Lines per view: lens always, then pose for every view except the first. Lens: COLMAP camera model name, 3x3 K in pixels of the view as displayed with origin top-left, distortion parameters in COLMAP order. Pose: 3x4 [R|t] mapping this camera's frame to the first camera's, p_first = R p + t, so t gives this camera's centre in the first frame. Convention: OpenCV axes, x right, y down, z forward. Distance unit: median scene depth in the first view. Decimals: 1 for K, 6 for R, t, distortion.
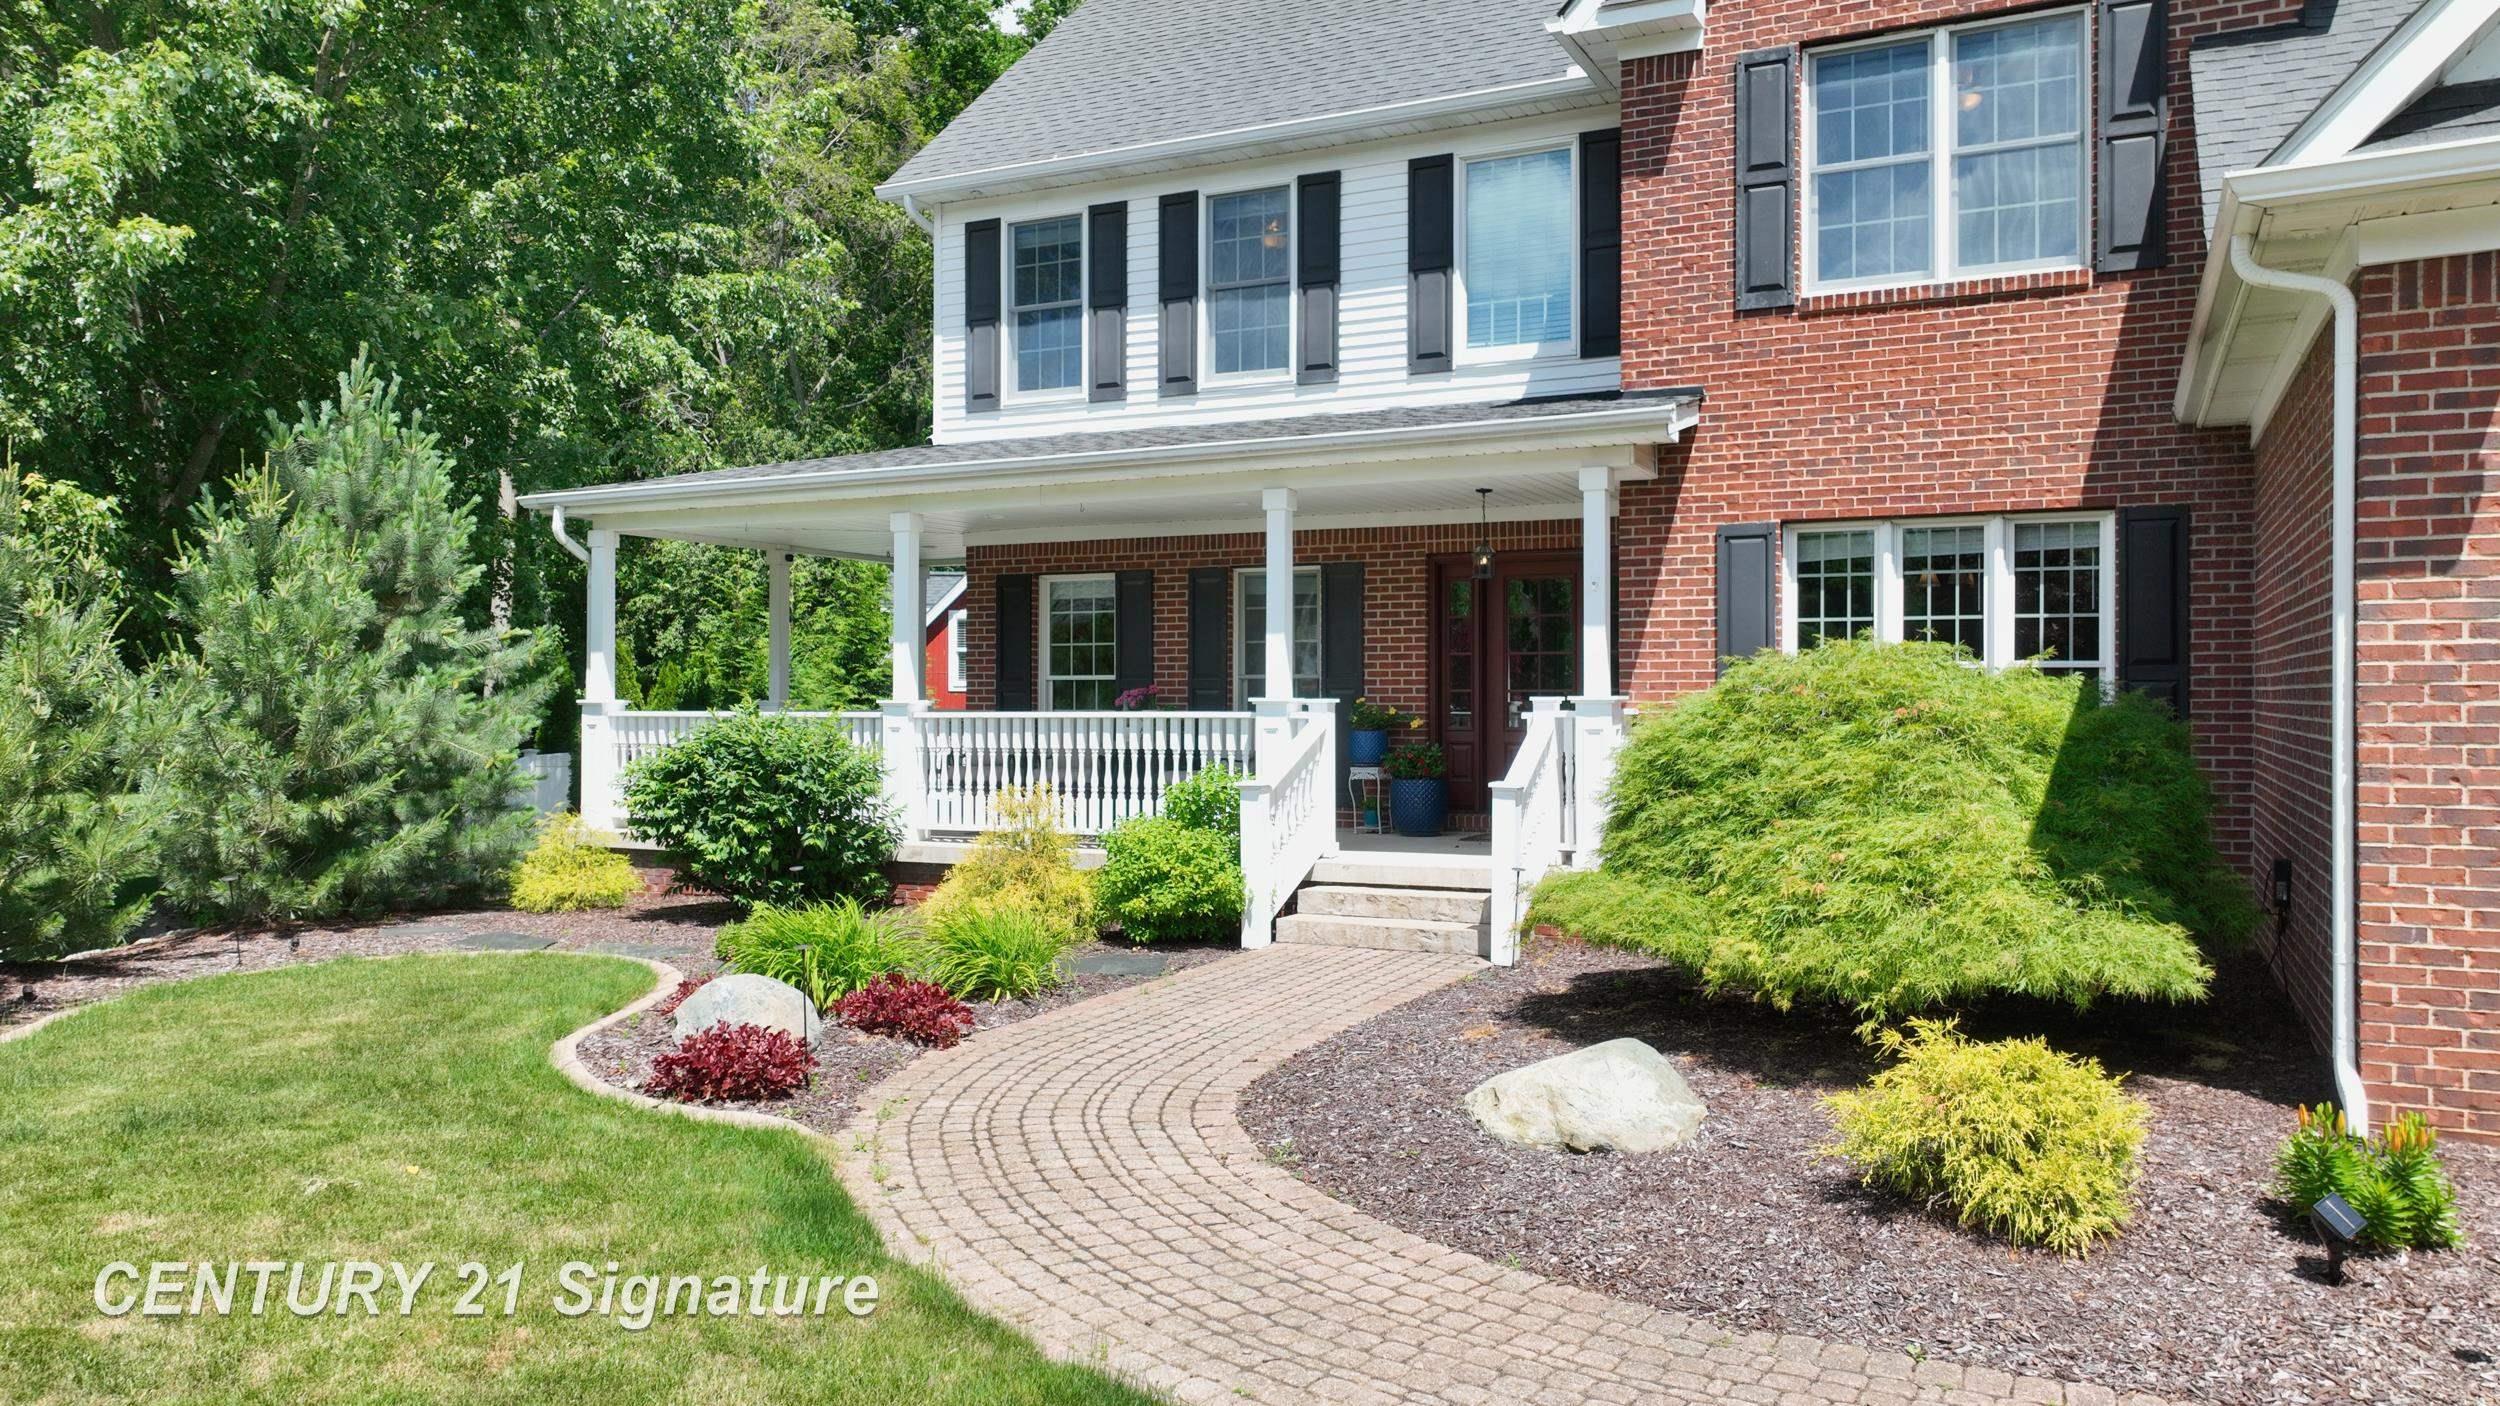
lens RADIAL K [[1762.4, 0, 1244.4], [0, 1762.4, 703.3], [0, 0, 1]] dist [0.004509, 0.013763]
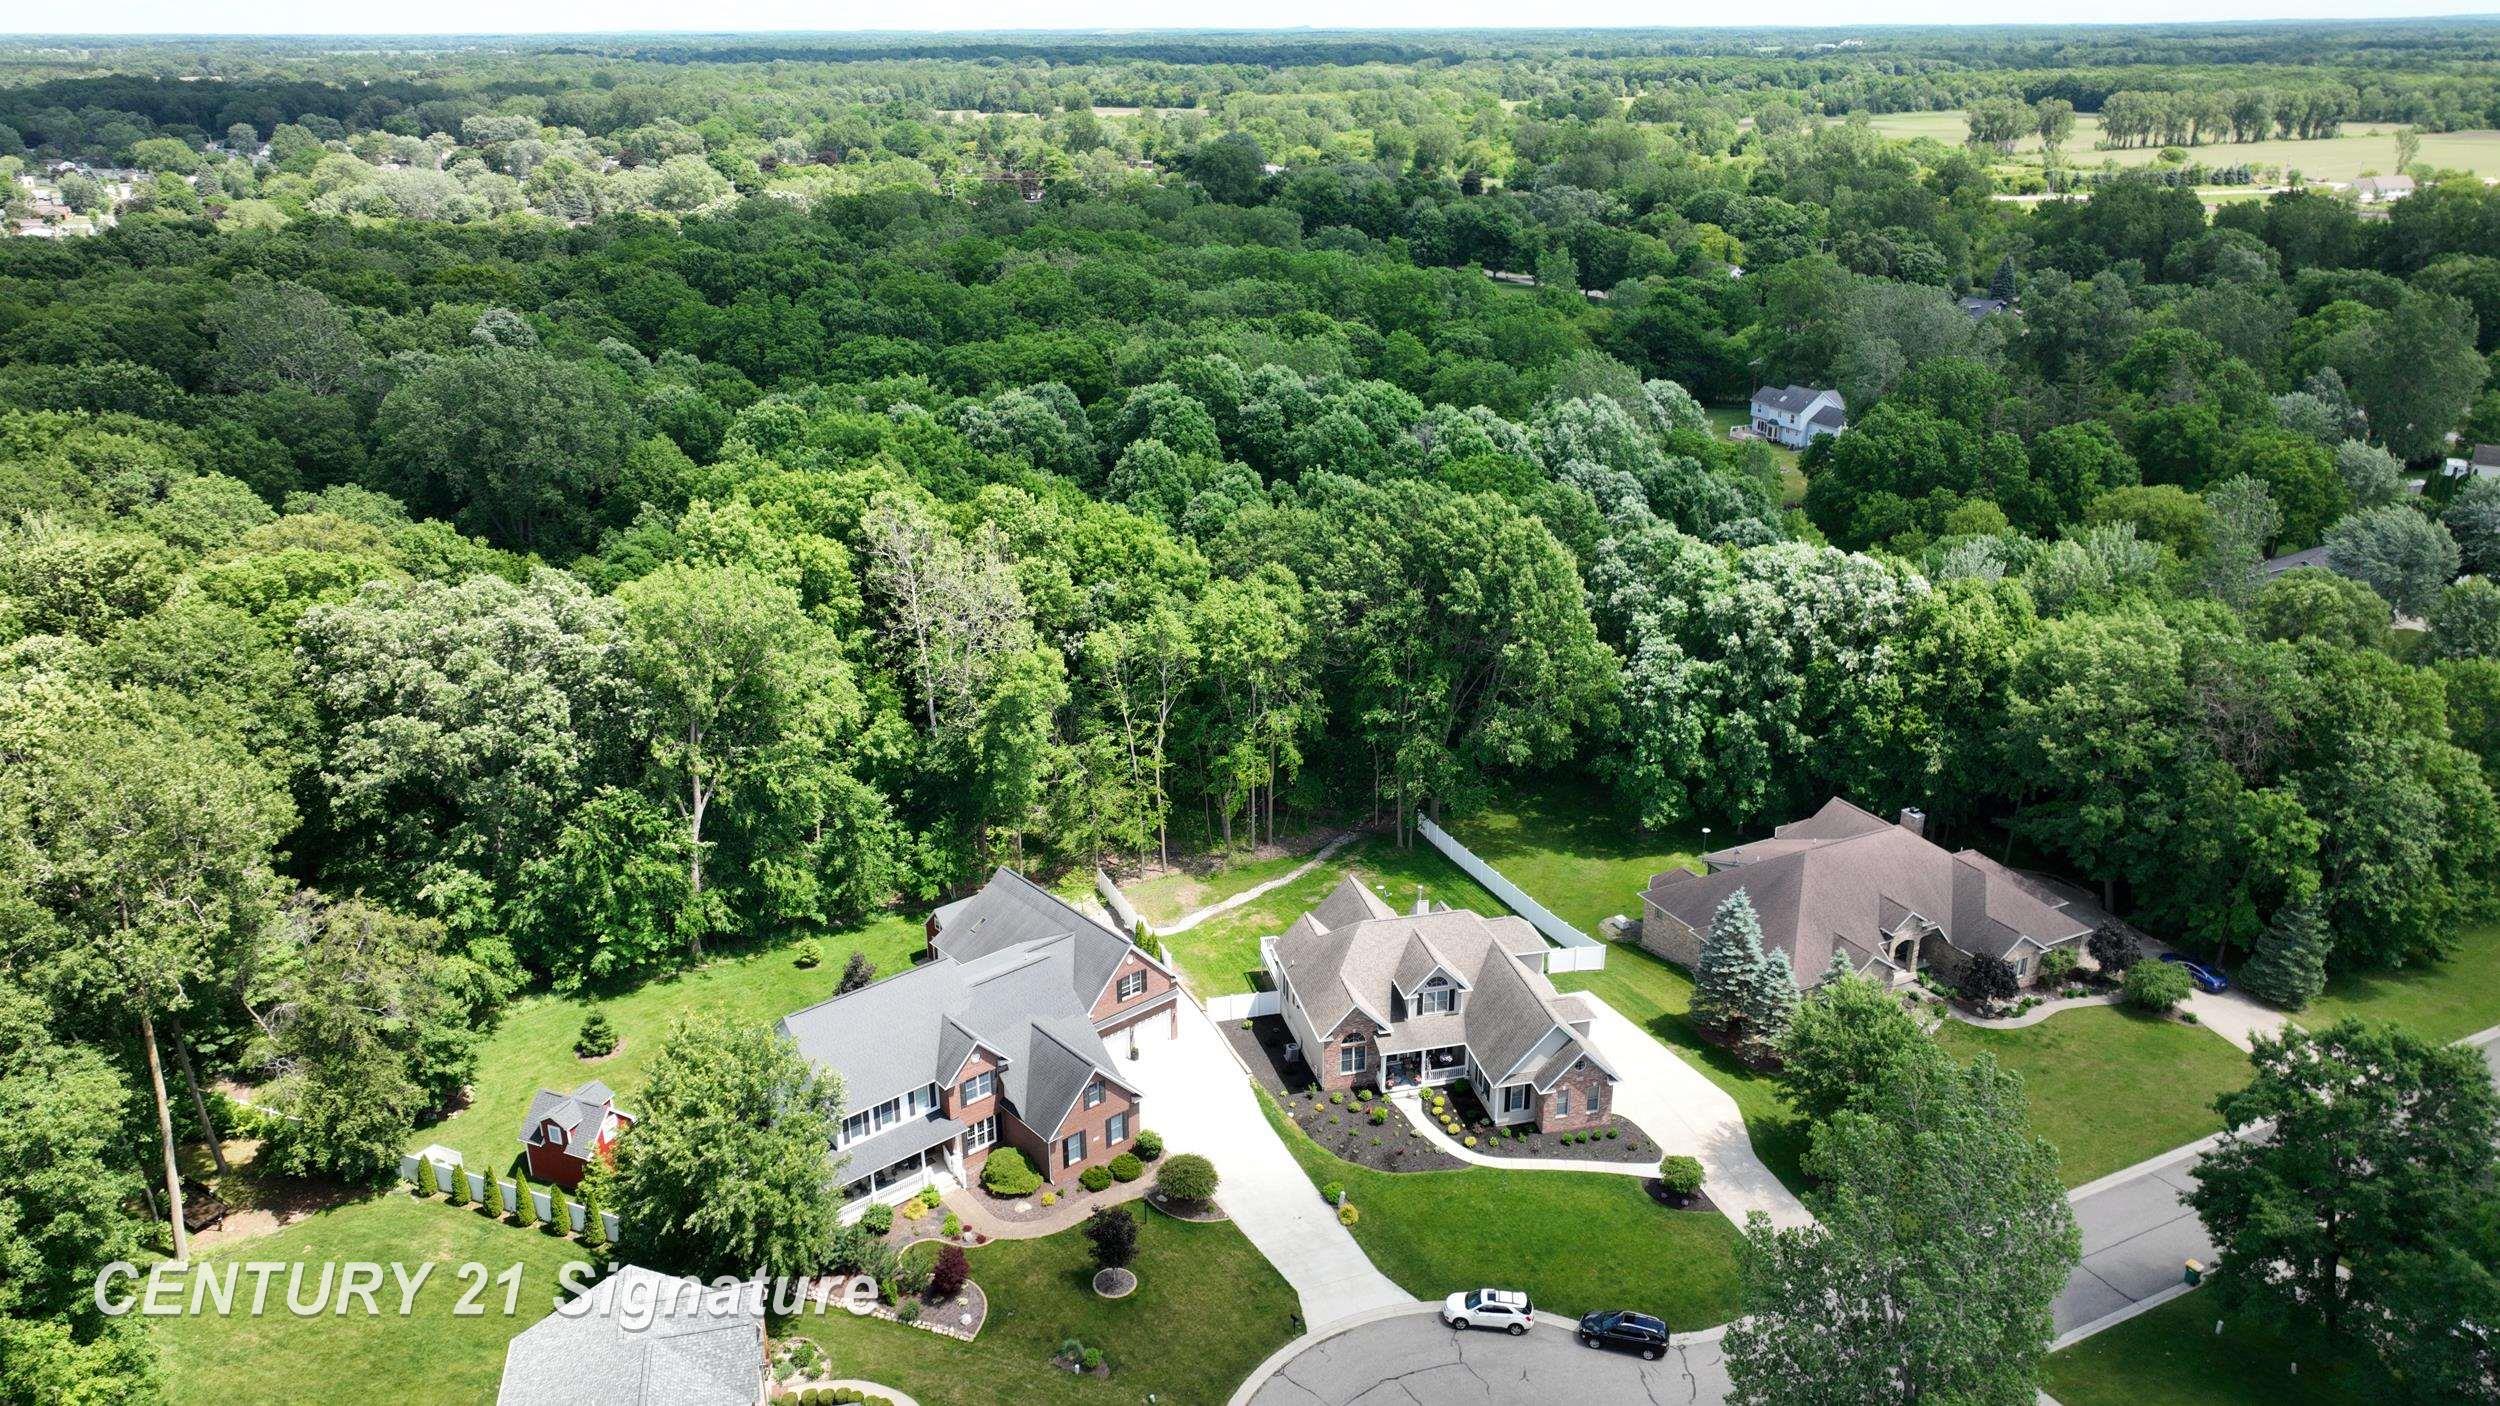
lens RADIAL K [[1762.4, 0, 1257.7], [0, 1762.4, 697.0], [0, 0, 1]] dist [0.004509, 0.013763]
pose [[0.395148, -0.324855, 0.859260, -5.746885], [-0.004053, 0.934758, 0.355262, -5.019401], [-0.918609, -0.143863, 0.368051, -3.149507]]
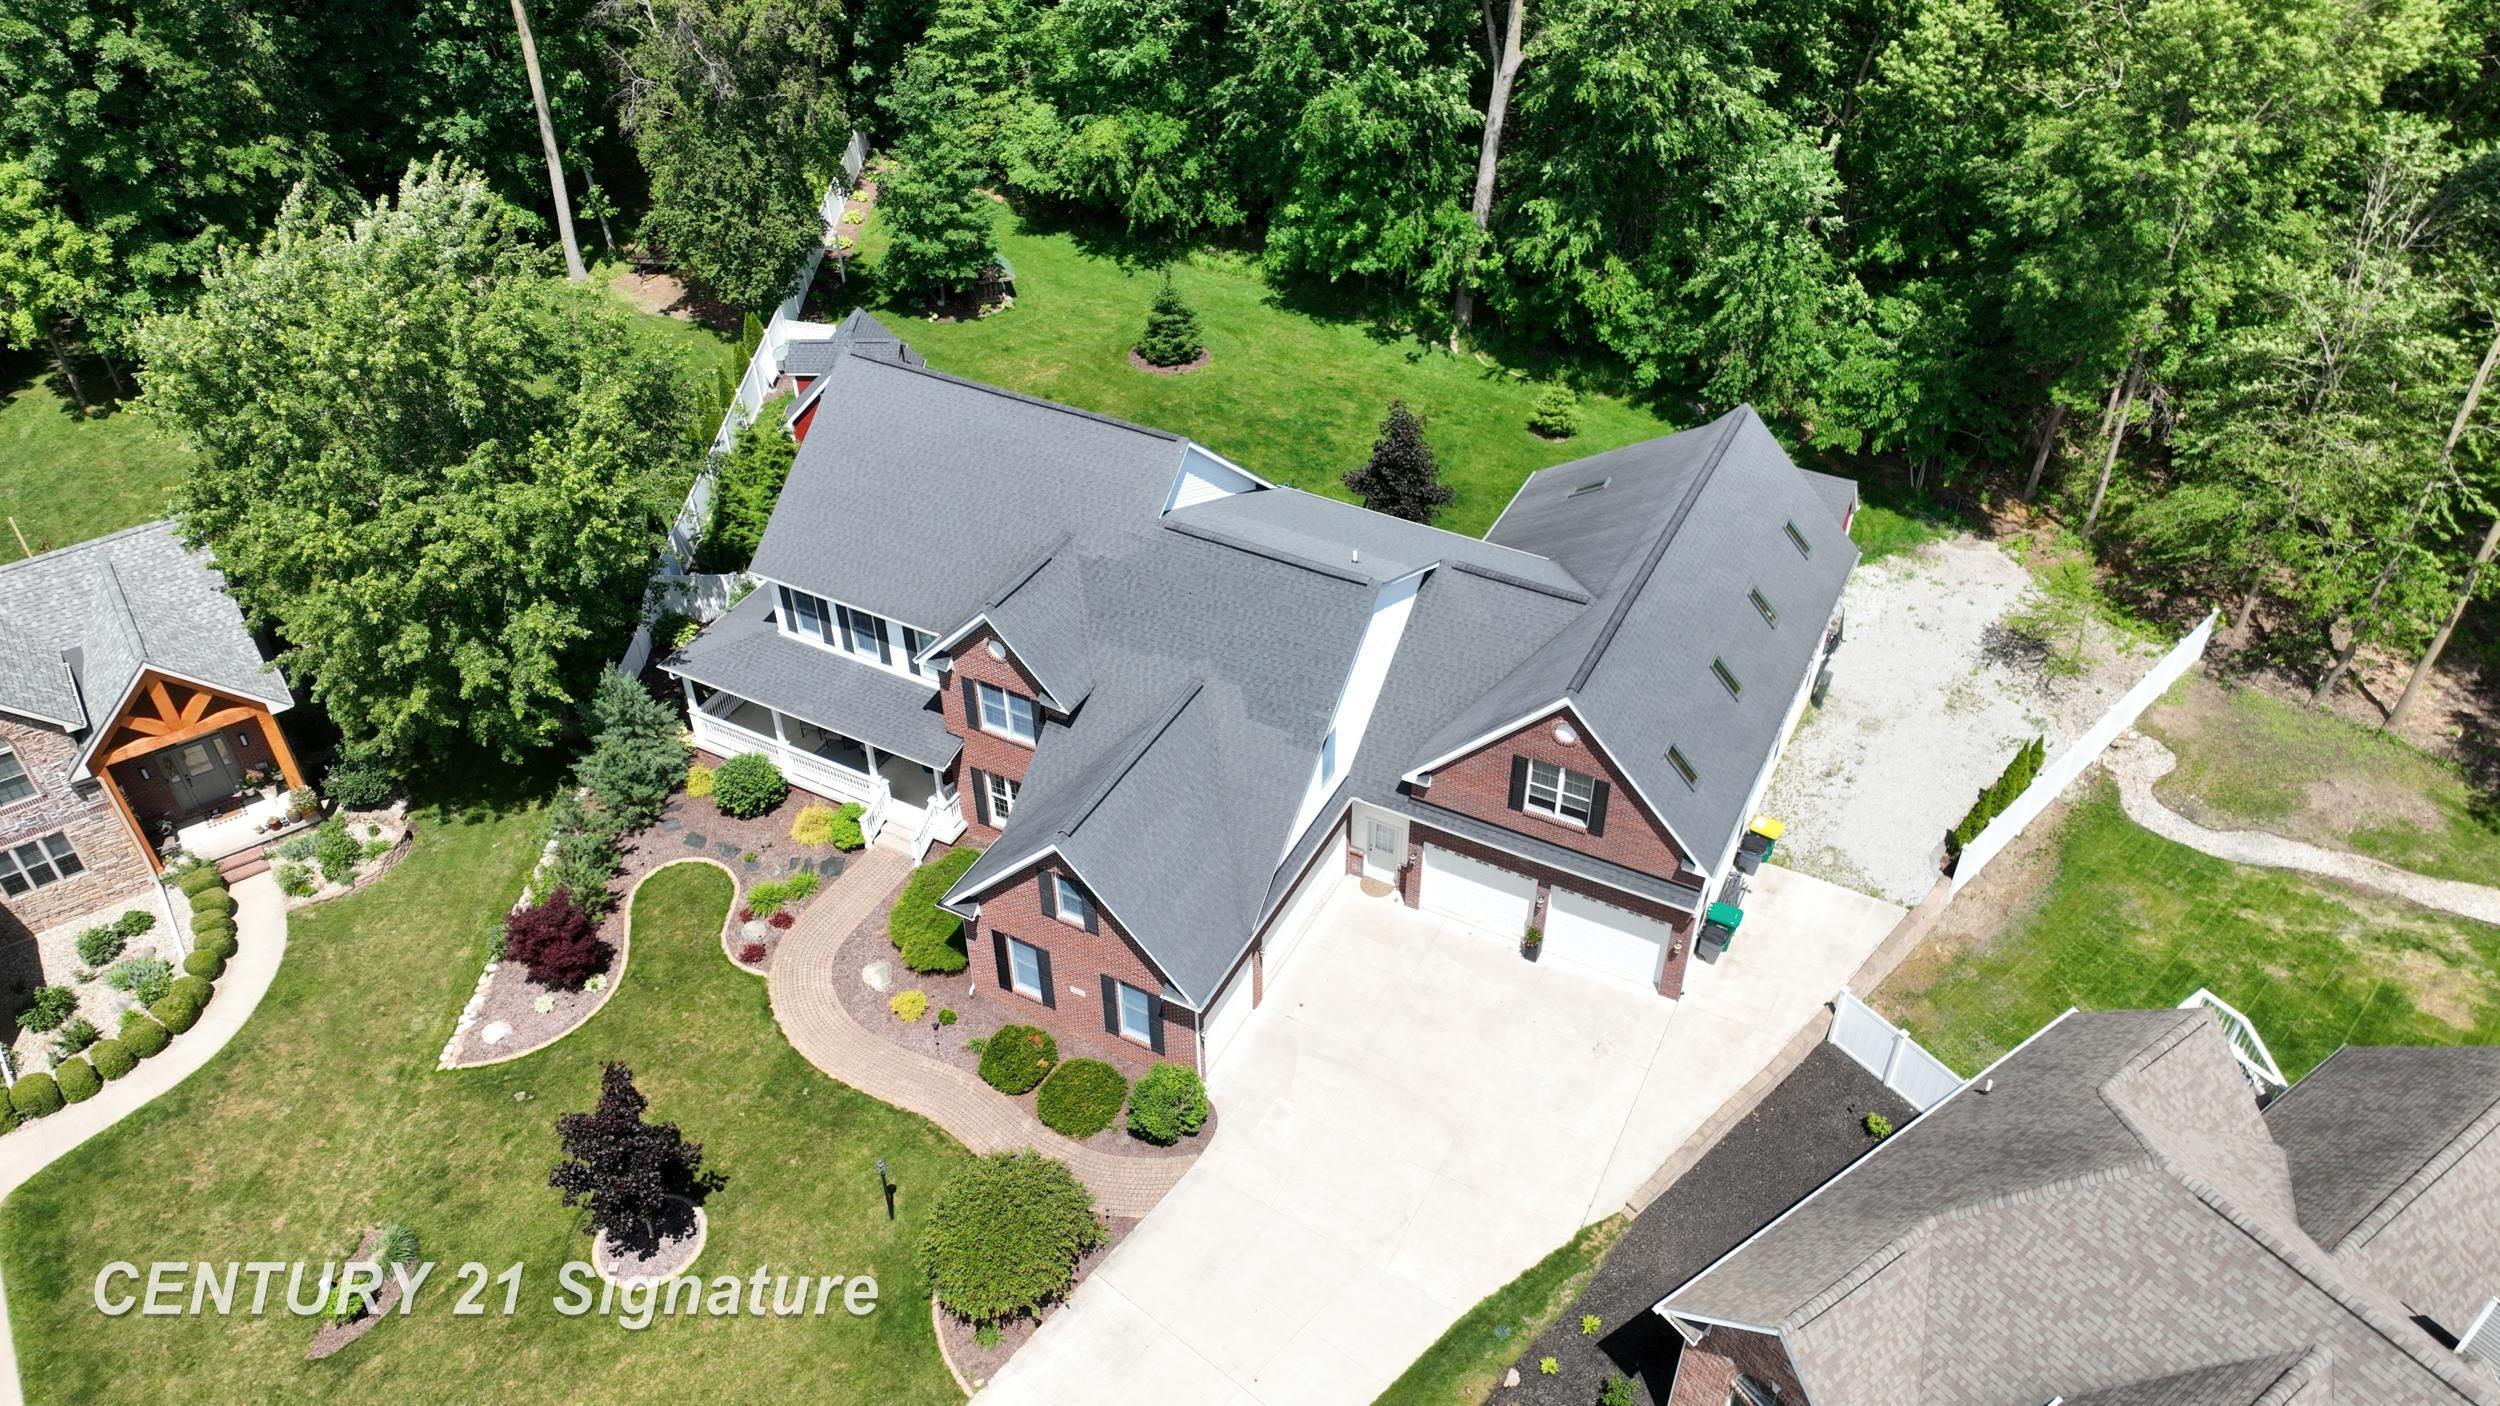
lens RADIAL K [[1762.4, 0, 1249.9], [0, 1762.4, 711.2], [0, 0, 1]] dist [0.004509, 0.013763]
pose [[0.999320, 0.014313, -0.033980, 0.989585], [0.010303, 0.776466, 0.630074, -2.587001], [0.035402, -0.629996, 0.775791, -1.917218]]
